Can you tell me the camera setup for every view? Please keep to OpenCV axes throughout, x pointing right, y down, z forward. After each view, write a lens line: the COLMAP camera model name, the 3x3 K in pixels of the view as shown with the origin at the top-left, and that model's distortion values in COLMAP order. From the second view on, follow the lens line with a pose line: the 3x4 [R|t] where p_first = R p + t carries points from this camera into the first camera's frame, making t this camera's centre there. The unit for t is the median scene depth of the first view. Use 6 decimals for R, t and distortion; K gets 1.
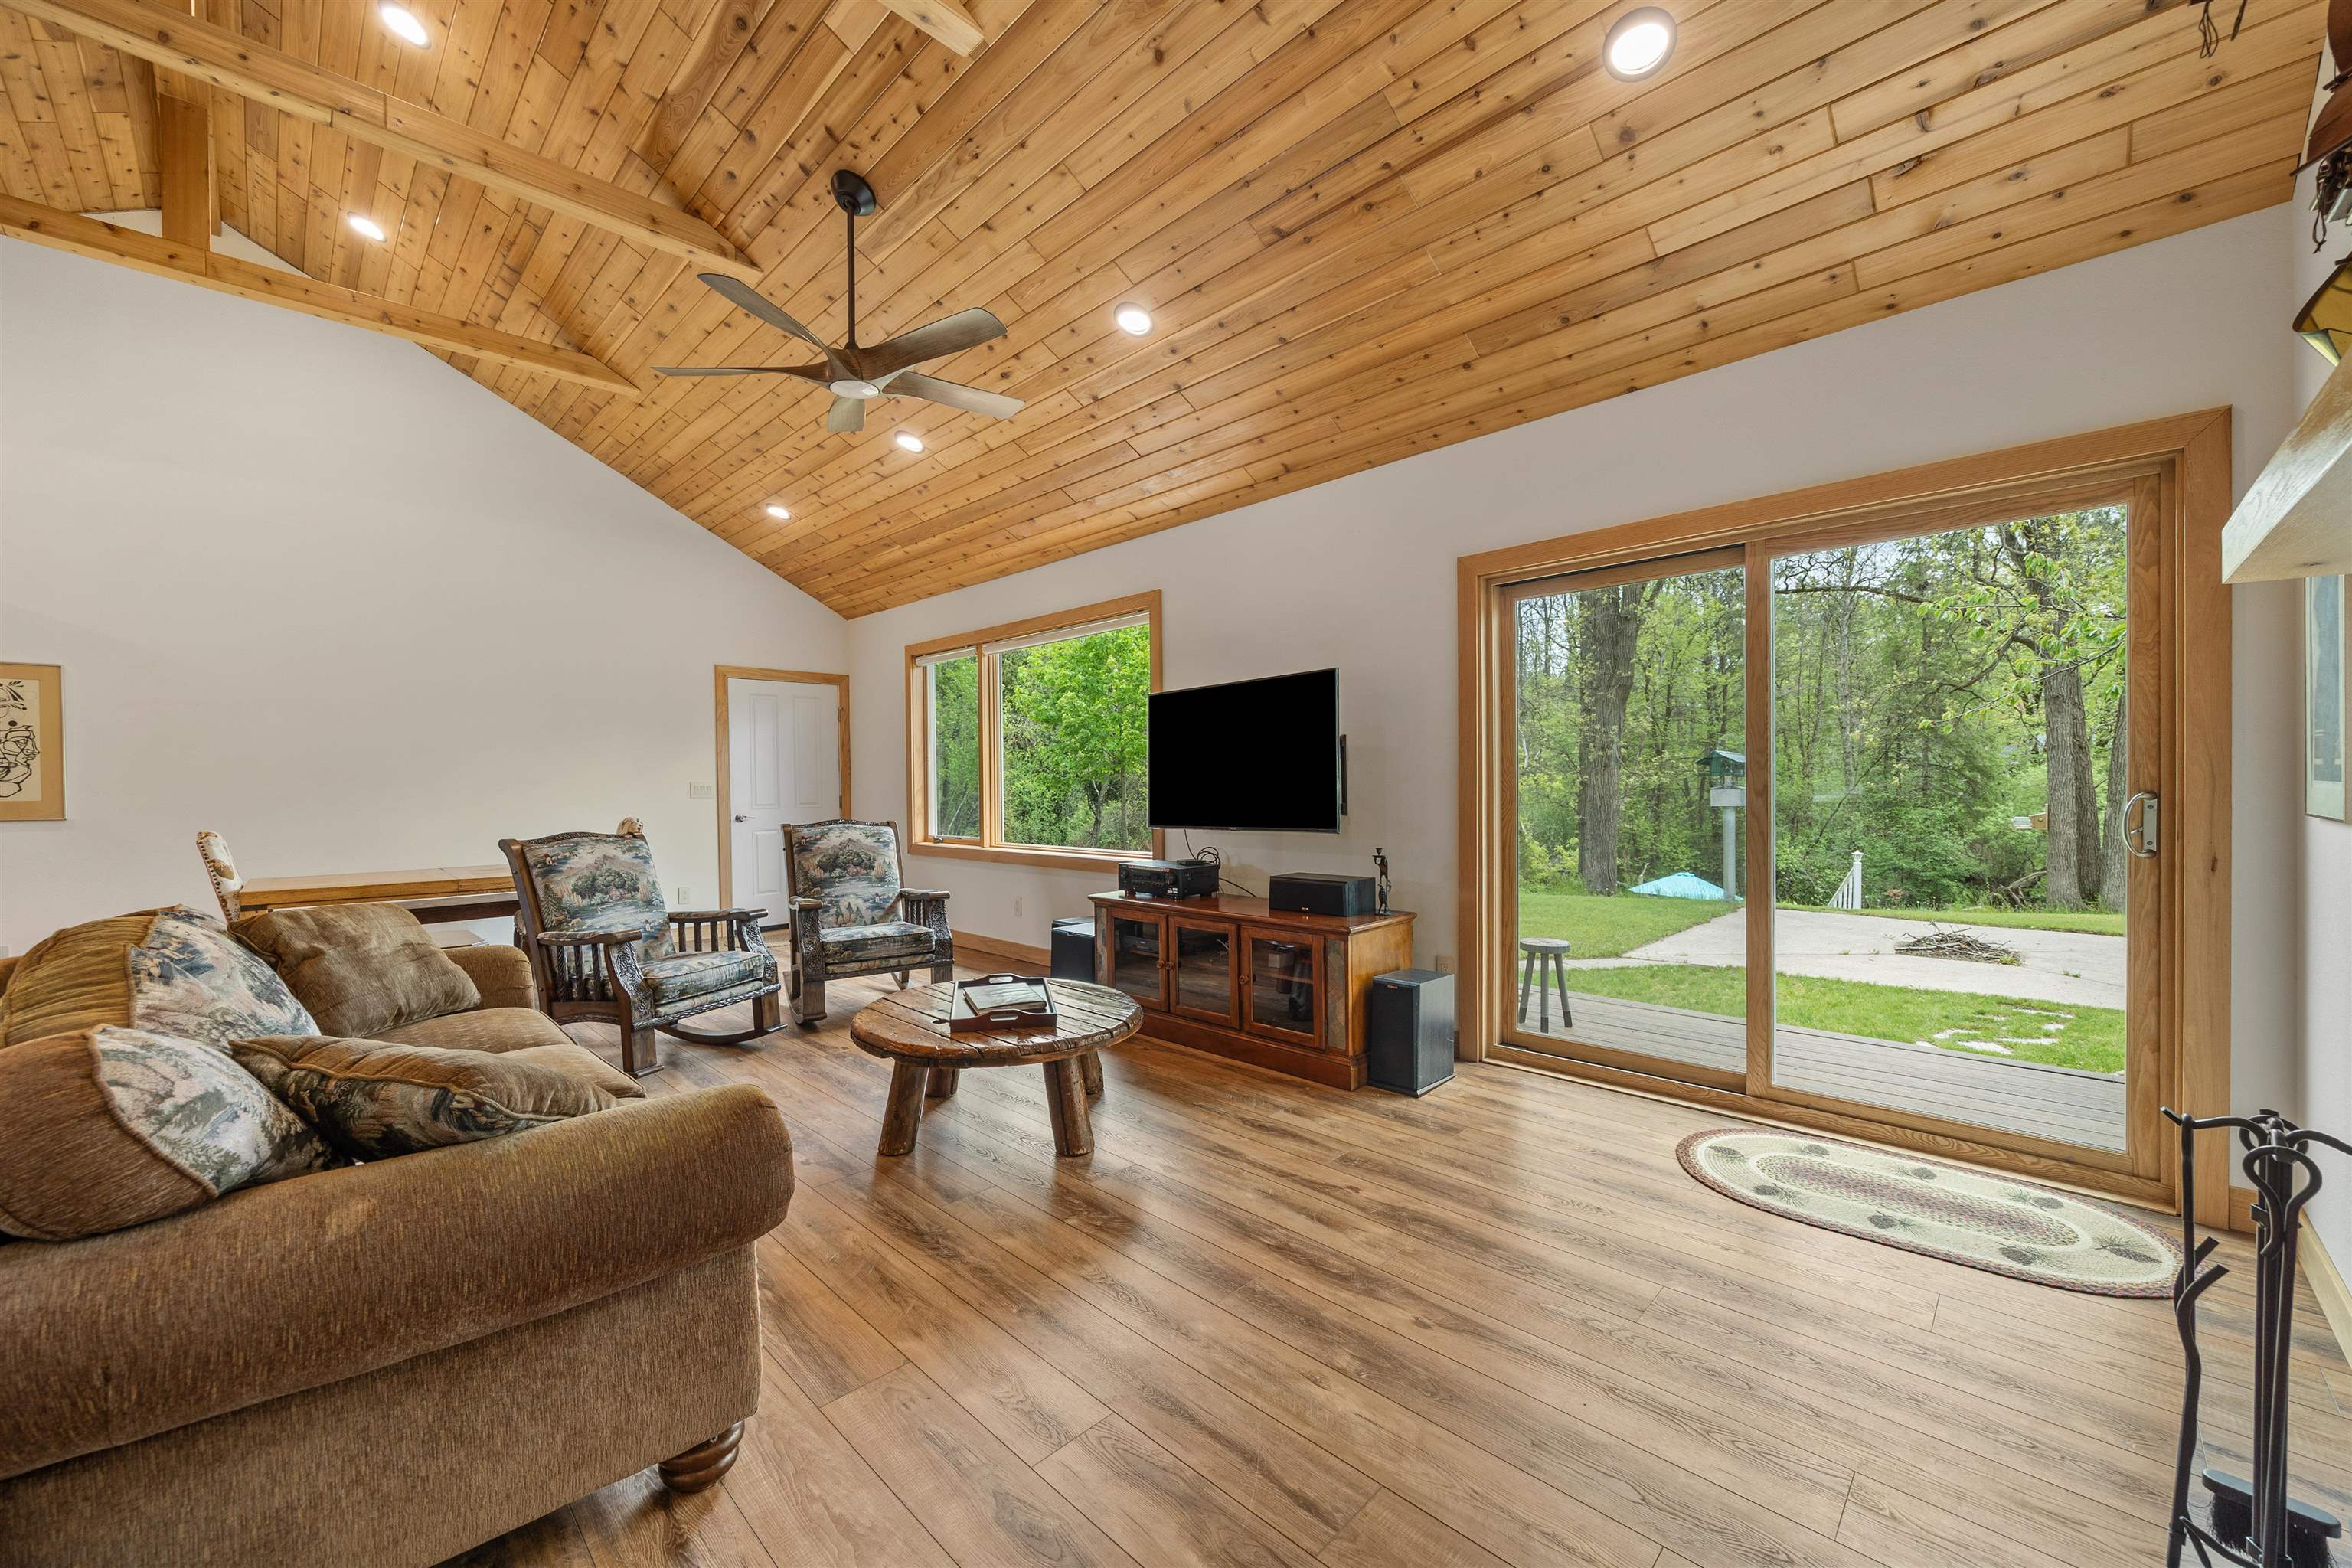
lens RADIAL K [[898.7, 0, 1128.3], [0, 898.7, 784.7], [0, 0, 1]] dist [-0.001954, 0.000436]
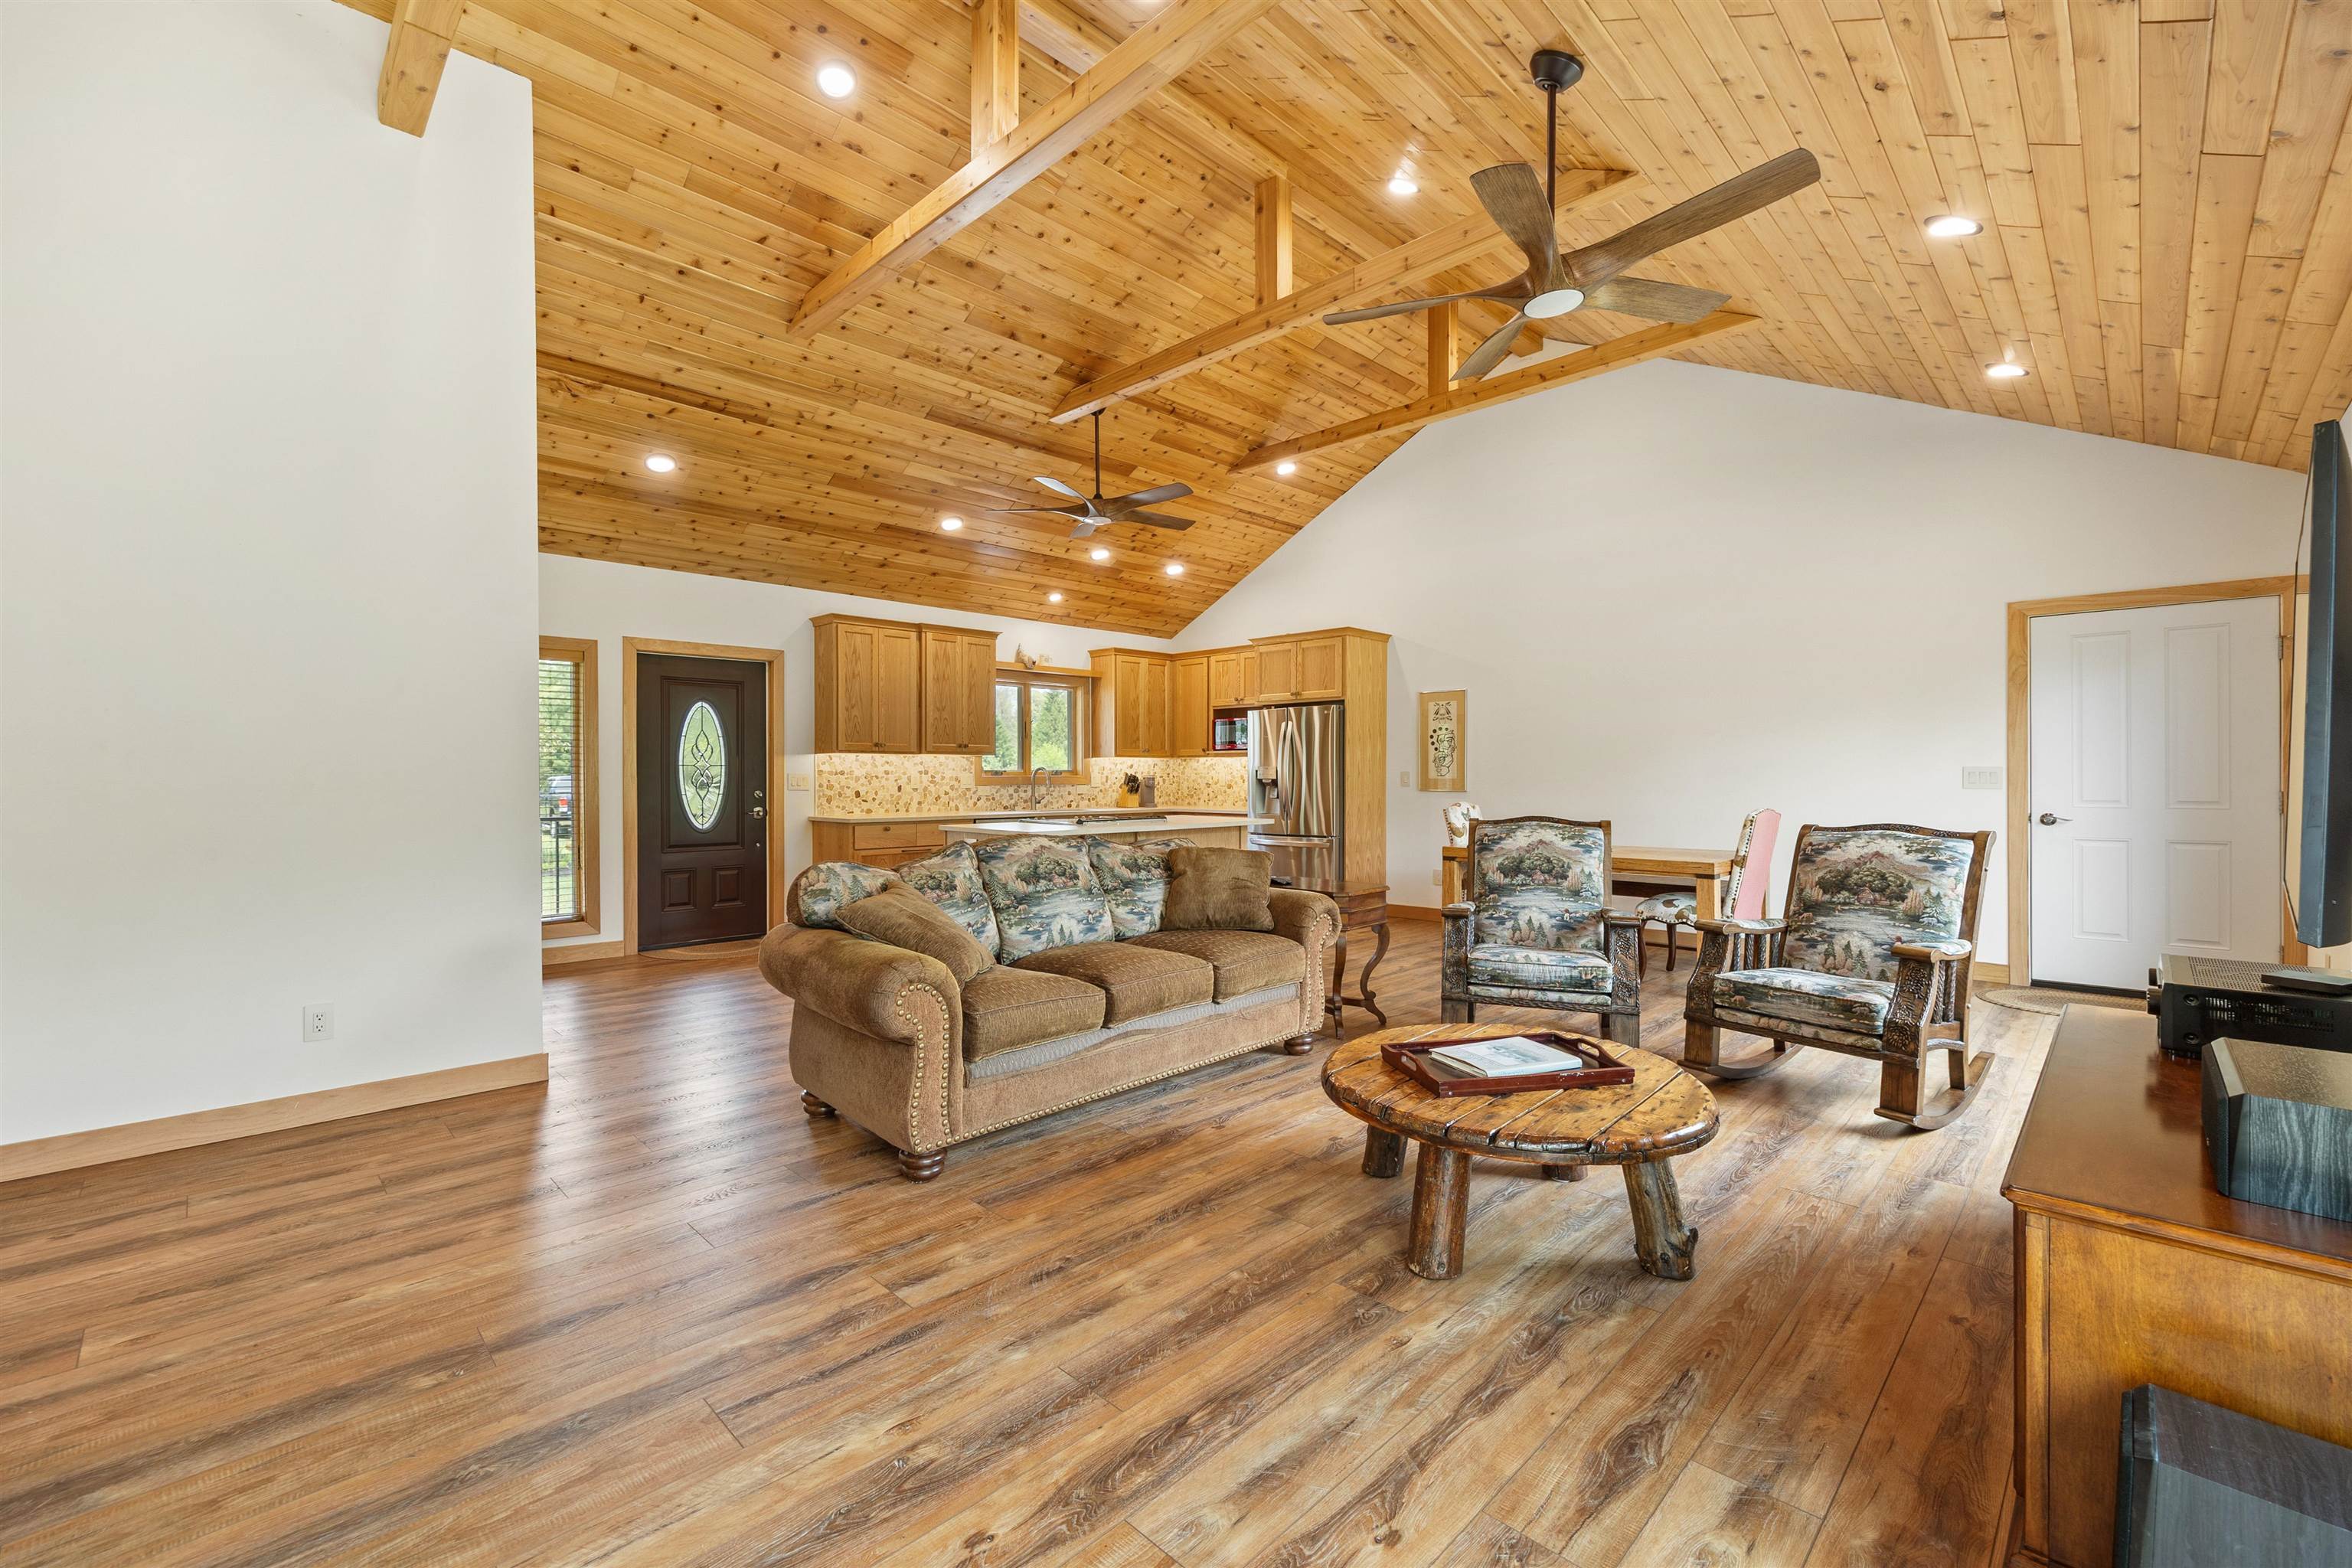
lens RADIAL K [[955.2, 0, 1150.5], [0, 955.2, 780.7], [0, 0, 1]] dist [0.001396, 0.000301]
pose [[0.021833, 0.019124, -0.999579, 0.654729], [0.000023, 0.999817, 0.019129, -0.014314], [0.999762, -0.000441, 0.021829, 0.676129]]
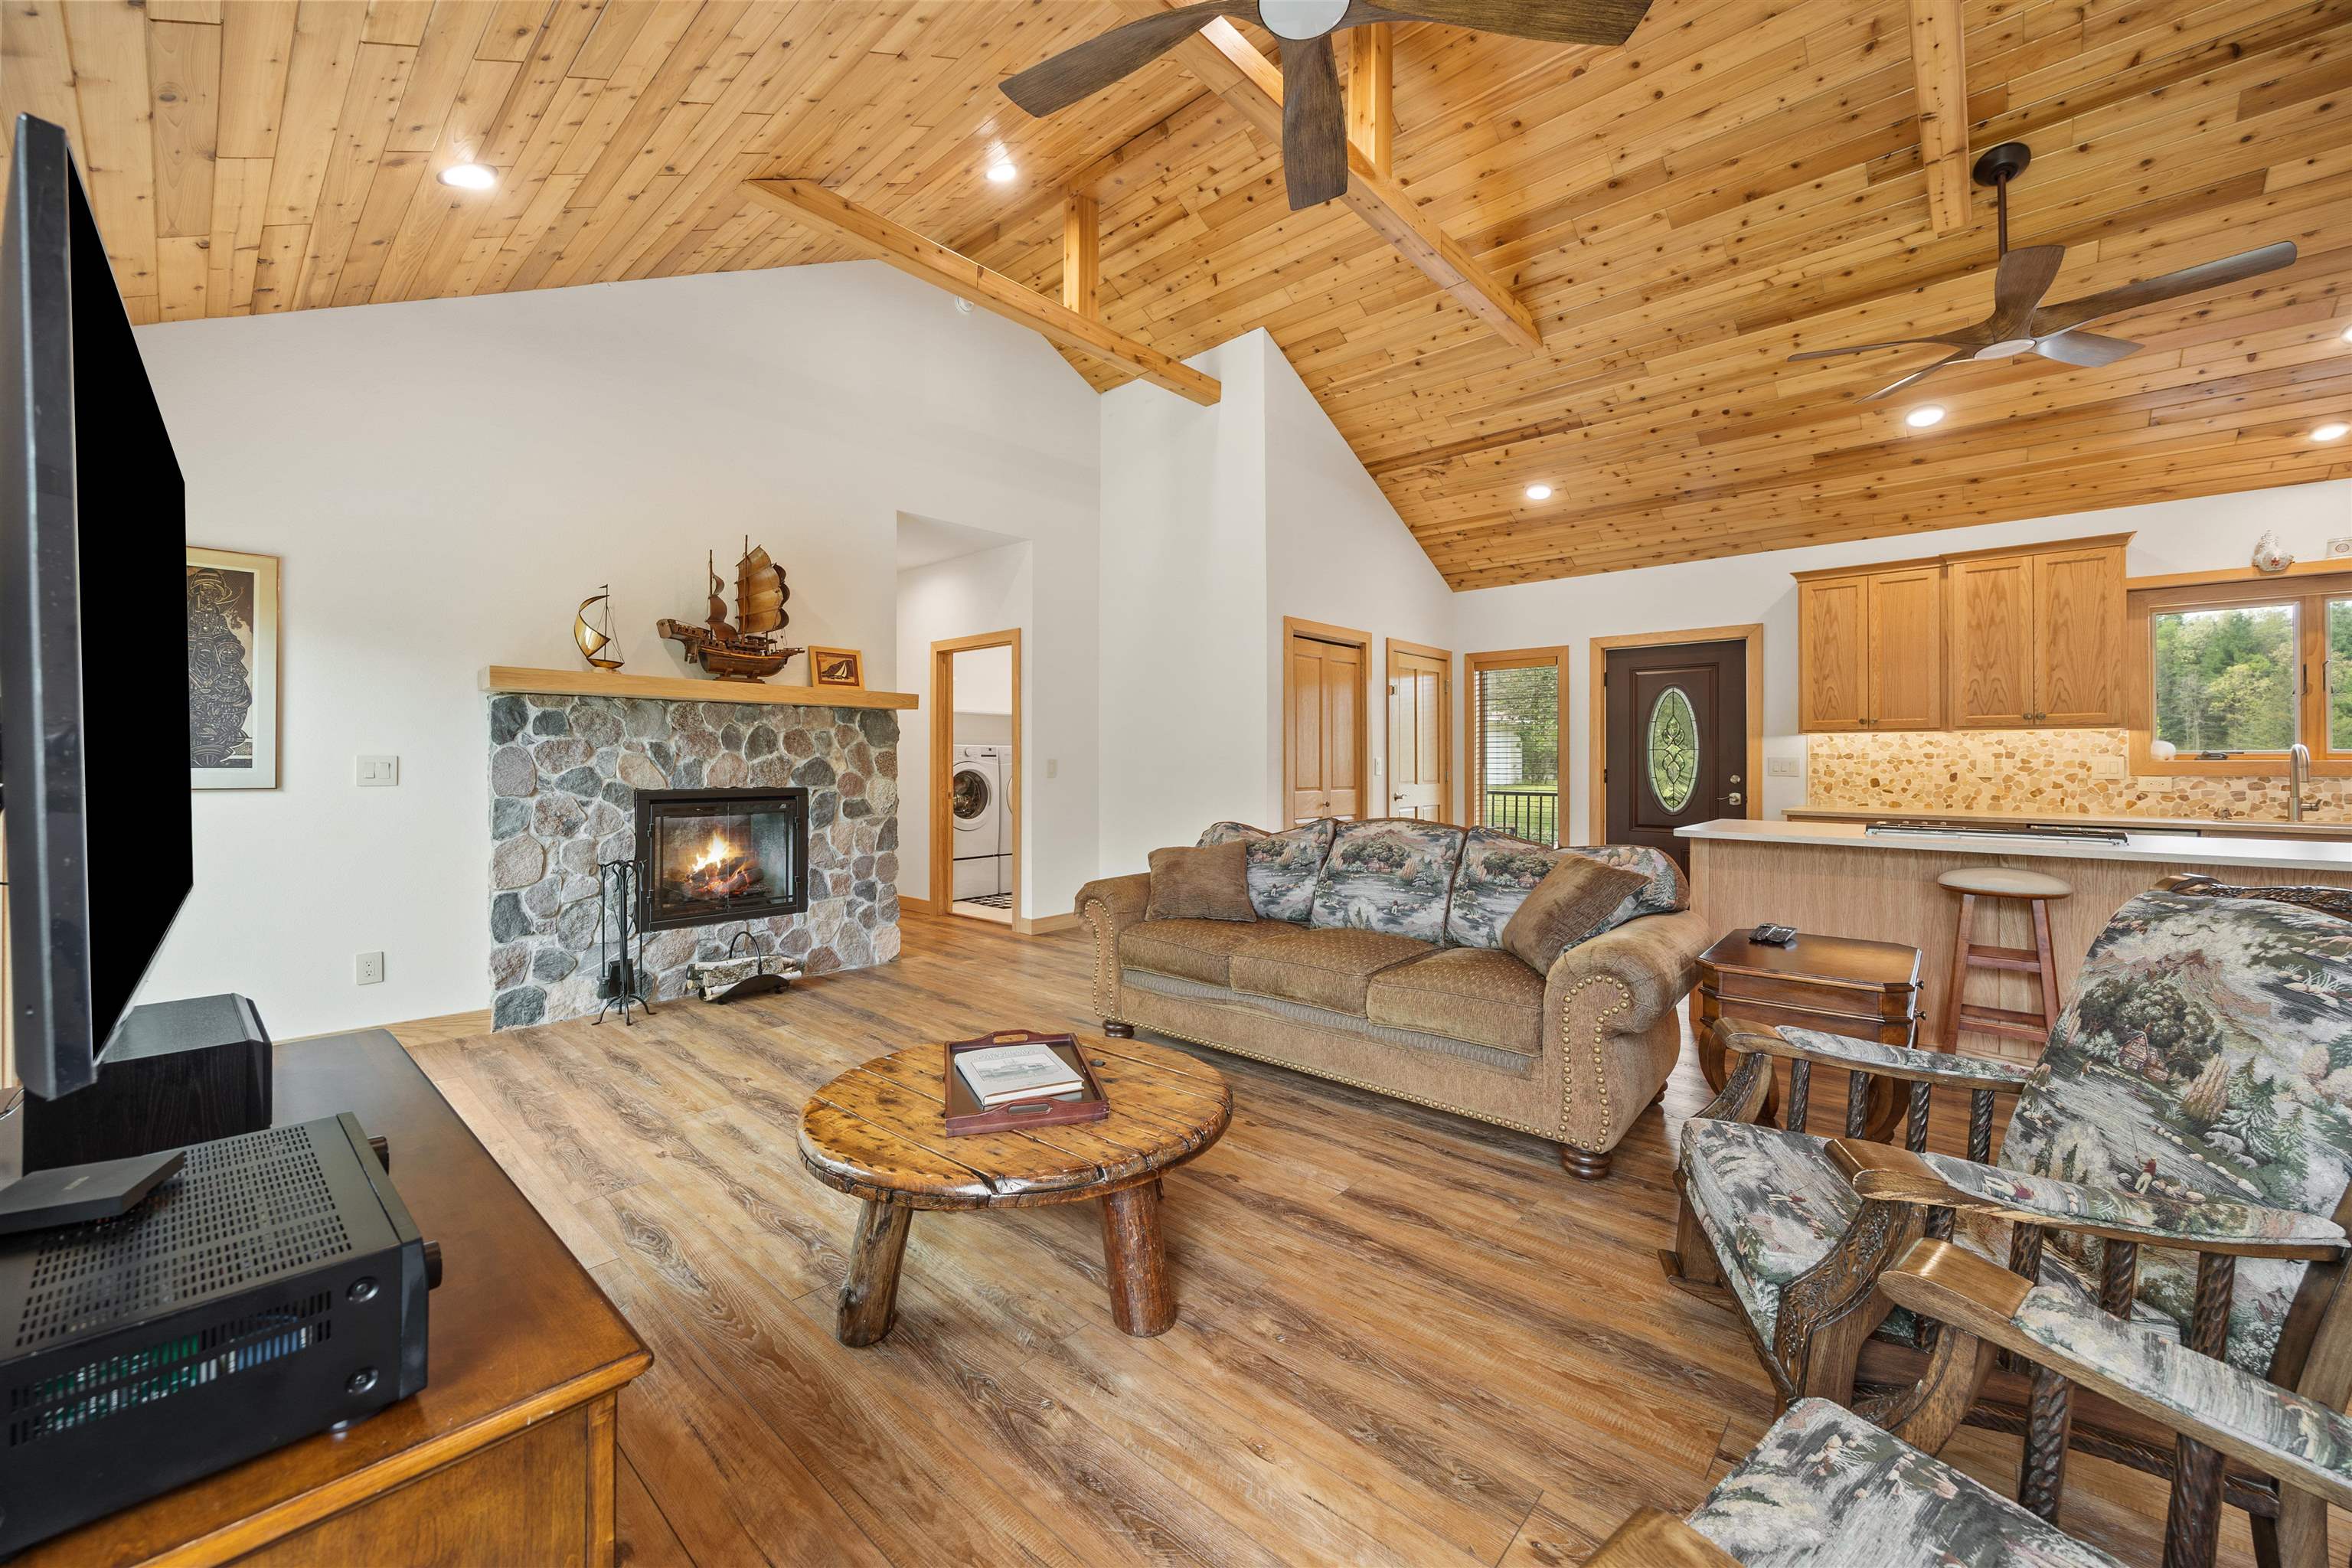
lens RADIAL K [[898.7, 0, 1188.0], [0, 898.7, 757.5], [0, 0, 1]] dist [-0.001954, 0.000436]
pose [[-0.993948, 0.012413, -0.109146, -0.196745], [0.012436, 0.999923, 0.000472, -0.003538], [0.109144, -0.000888, -0.994026, 1.685124]]
